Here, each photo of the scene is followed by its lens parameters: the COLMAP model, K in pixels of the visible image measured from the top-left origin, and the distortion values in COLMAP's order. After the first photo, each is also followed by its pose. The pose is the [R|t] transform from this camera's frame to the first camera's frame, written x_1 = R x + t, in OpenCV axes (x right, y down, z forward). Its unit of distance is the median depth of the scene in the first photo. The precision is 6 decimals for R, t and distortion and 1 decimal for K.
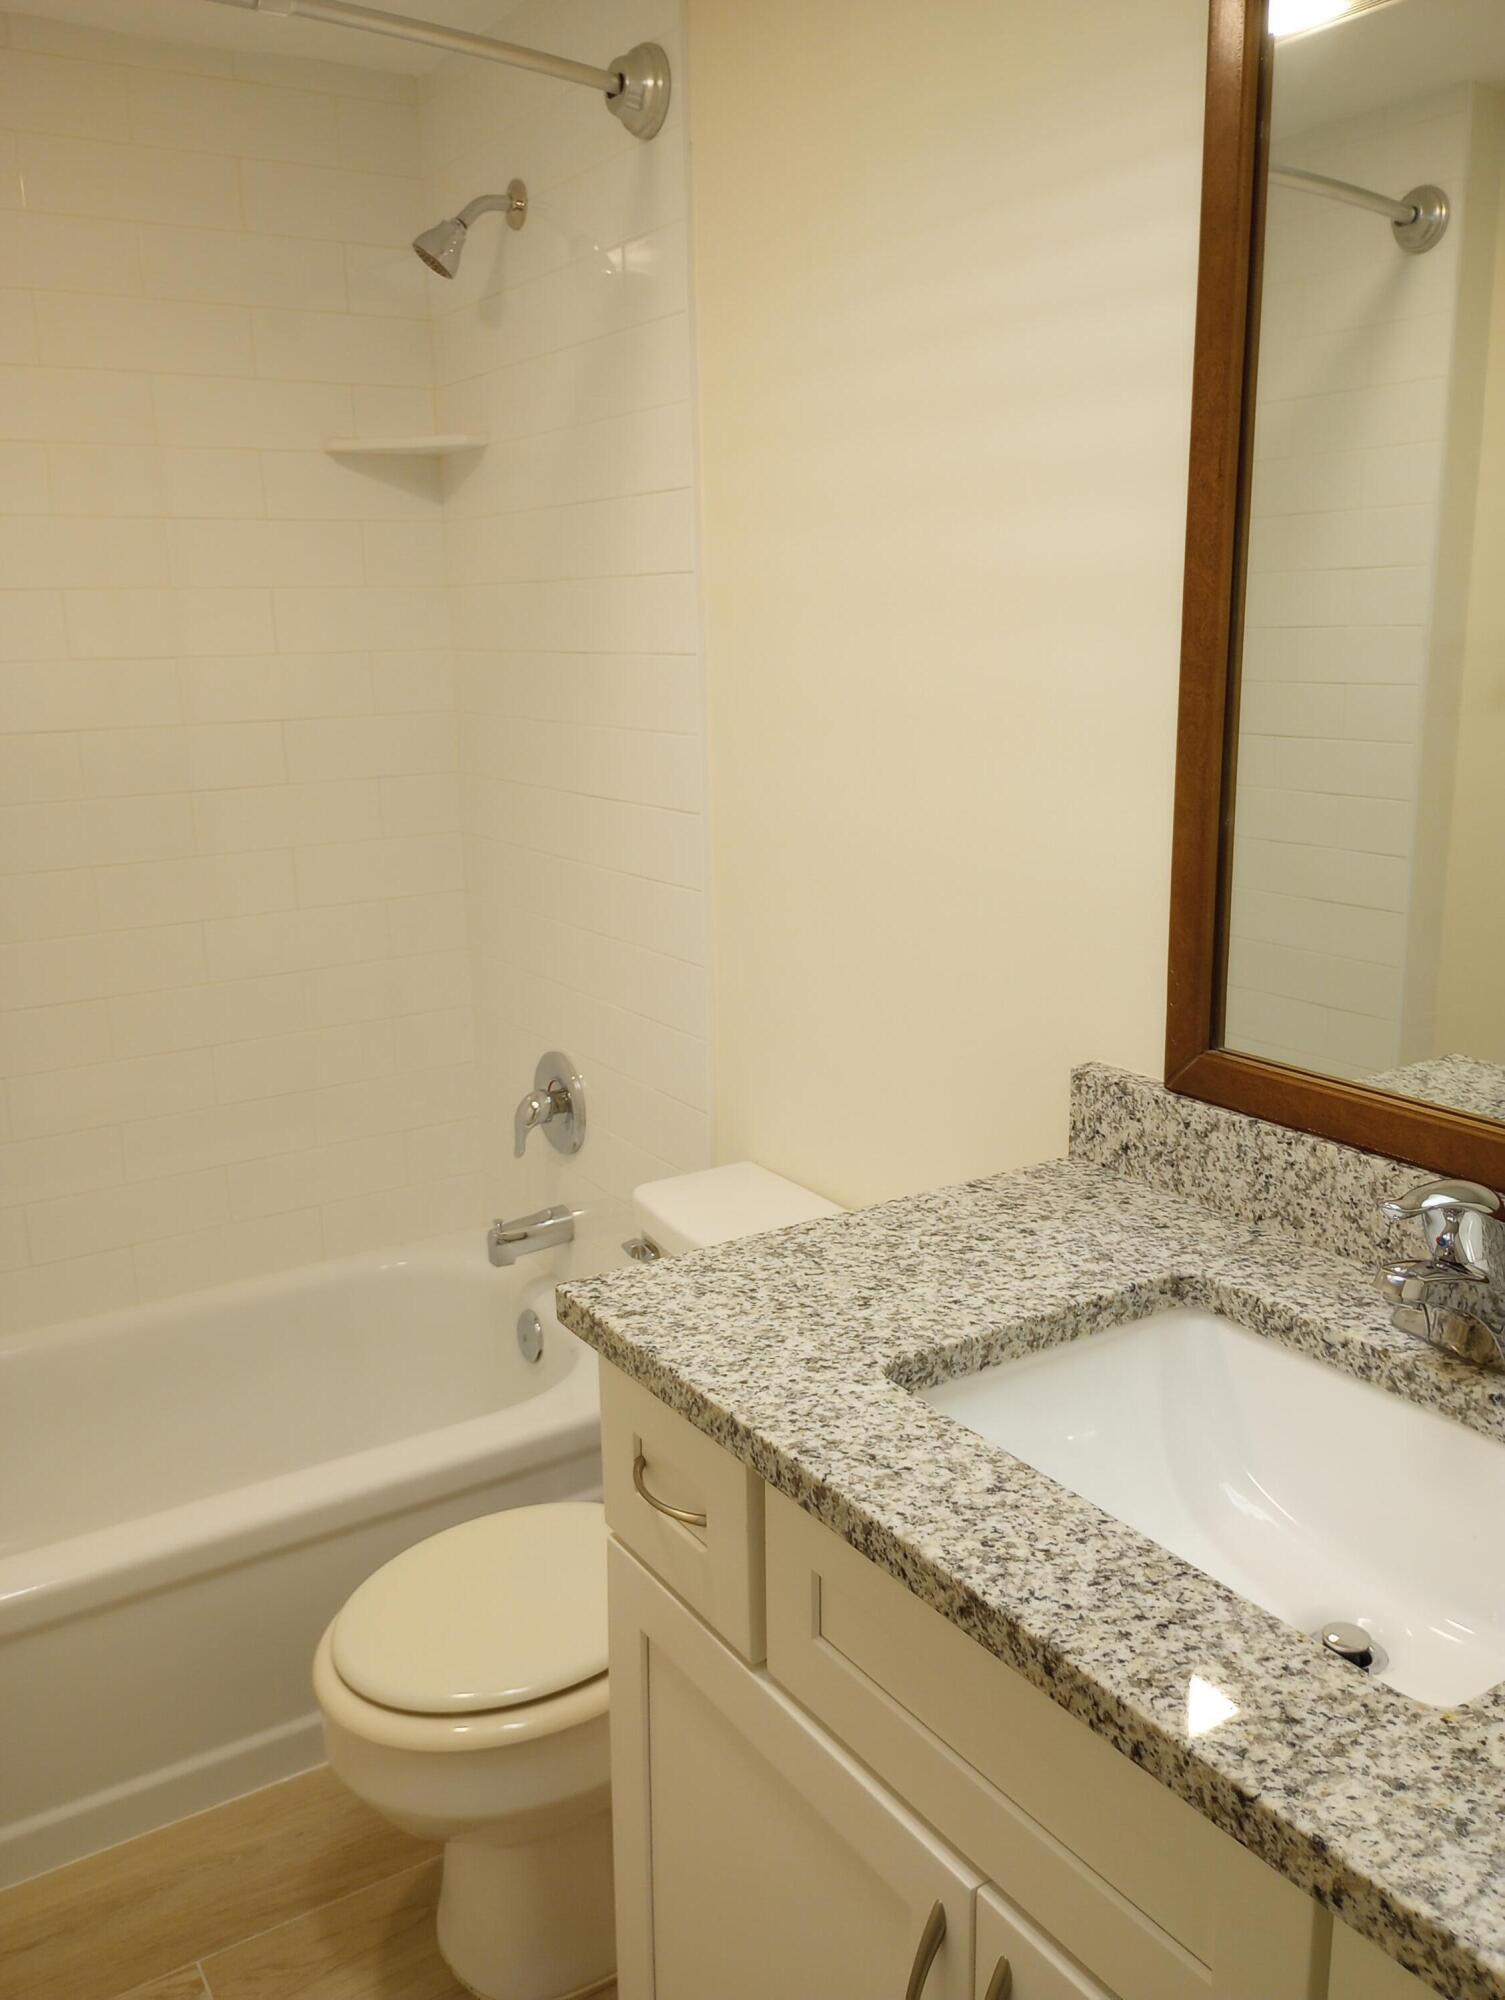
lens RADIAL K [[1653.5, 0, 757.9], [0, 1653.5, 1005.3], [0, 0, 1]] dist [0.060766, -0.075781]
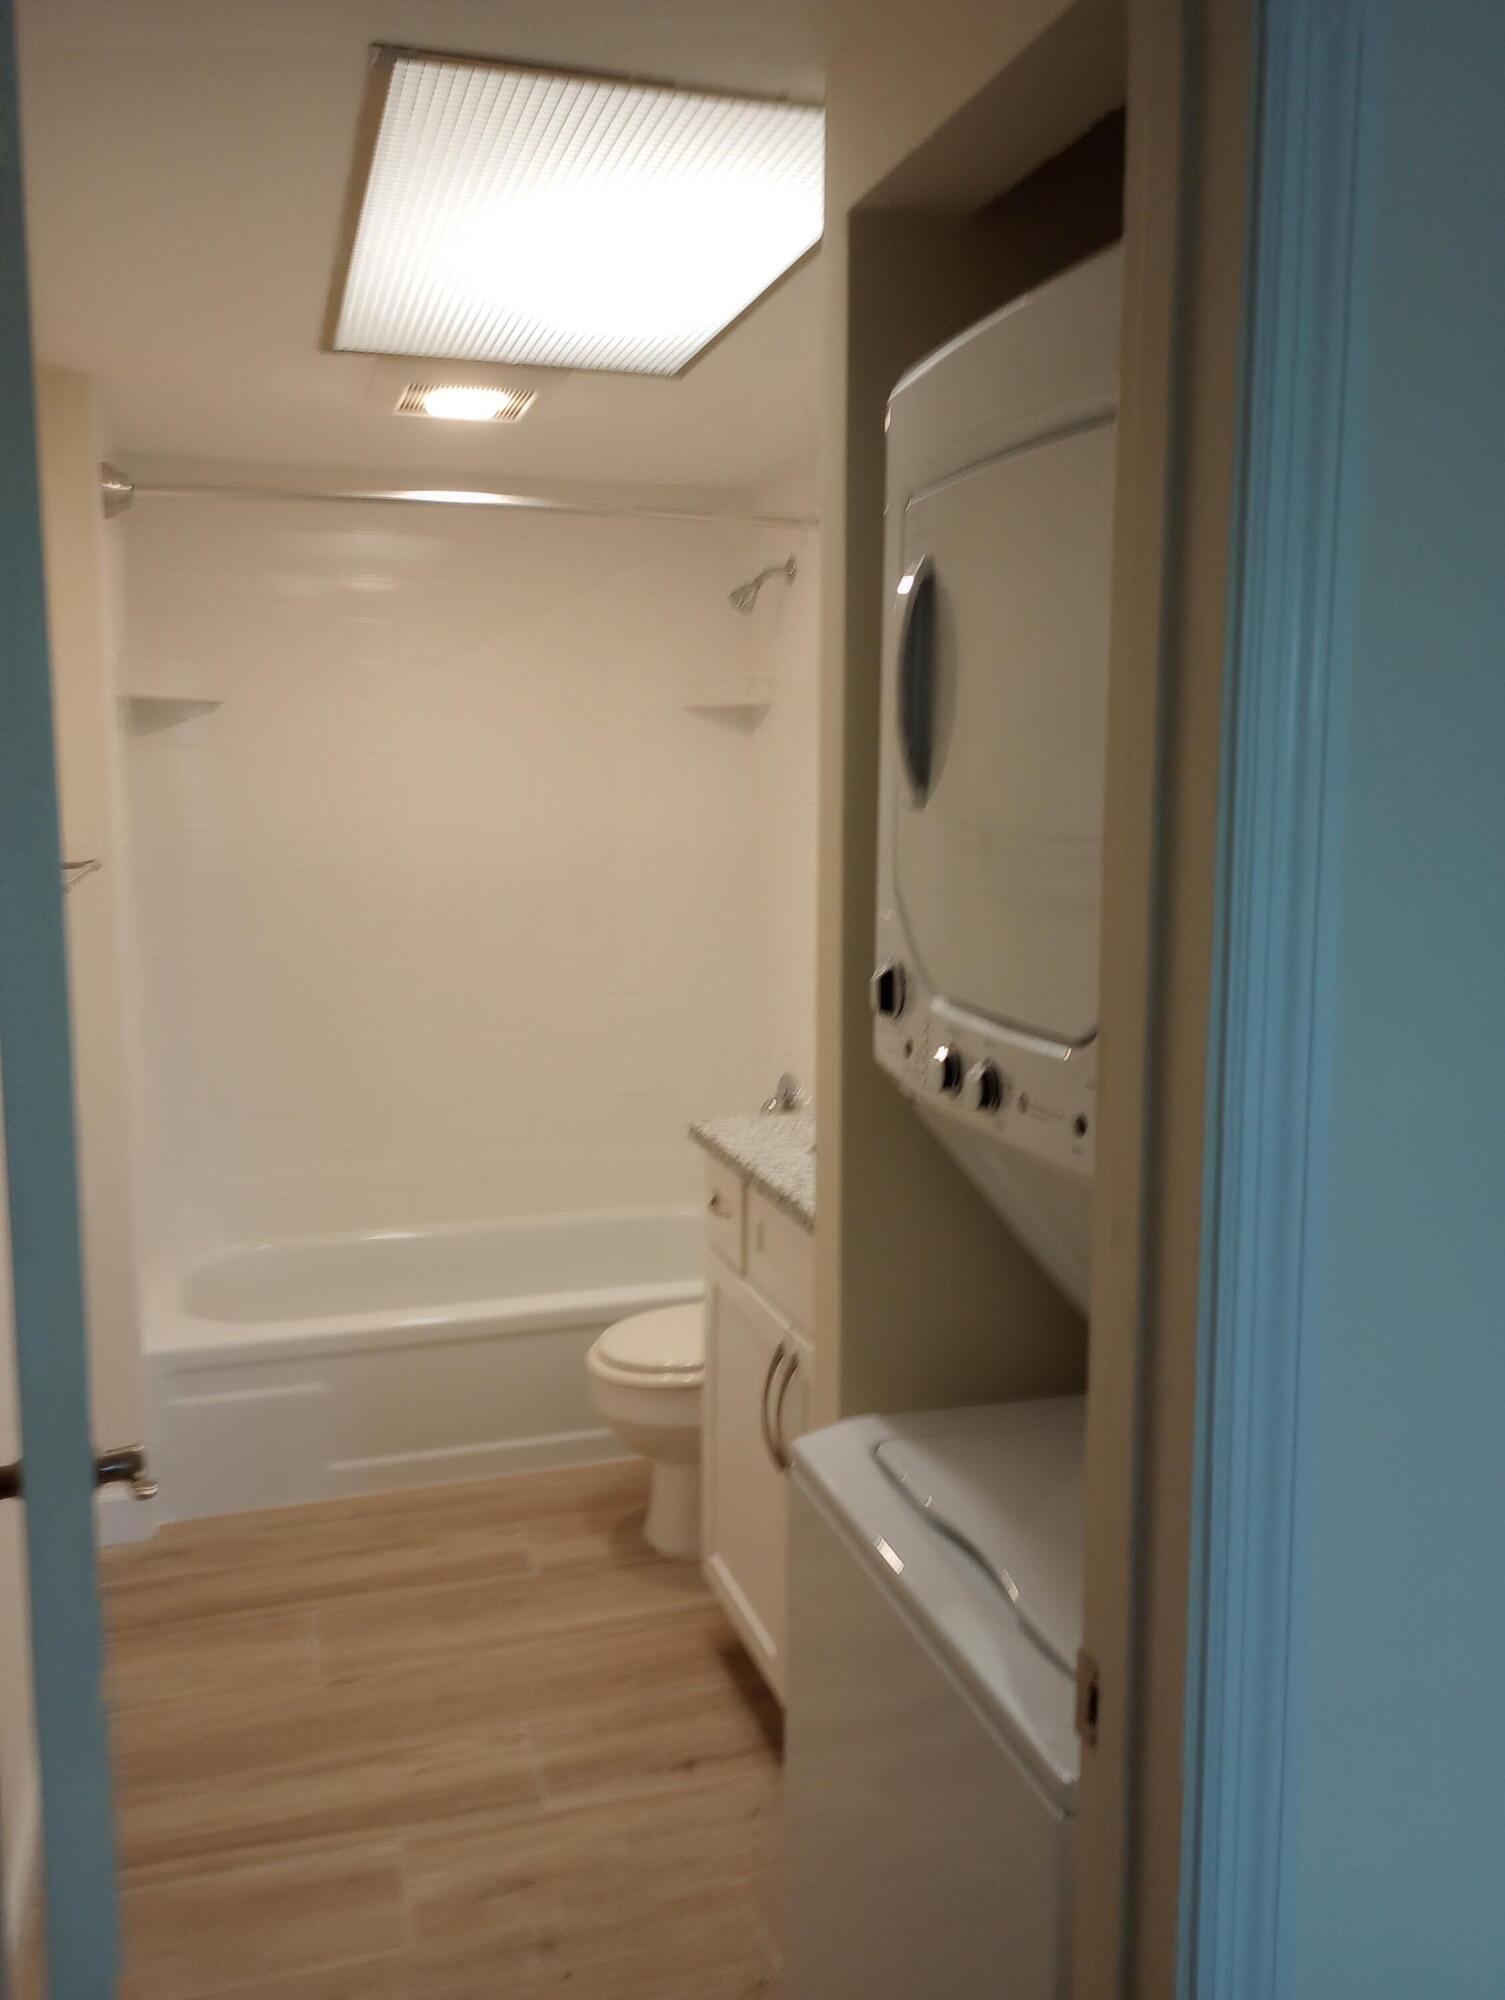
lens RADIAL K [[1632.2, 0, 744.1], [0, 1632.2, 969.9], [0, 0, 1]] dist [0.066308, 0.001082]
pose [[0.962082, 0.041780, -0.269540, 0.508000], [-0.071403, 0.992316, -0.101049, 0.181150], [0.263247, 0.116464, 0.957673, -1.042141]]
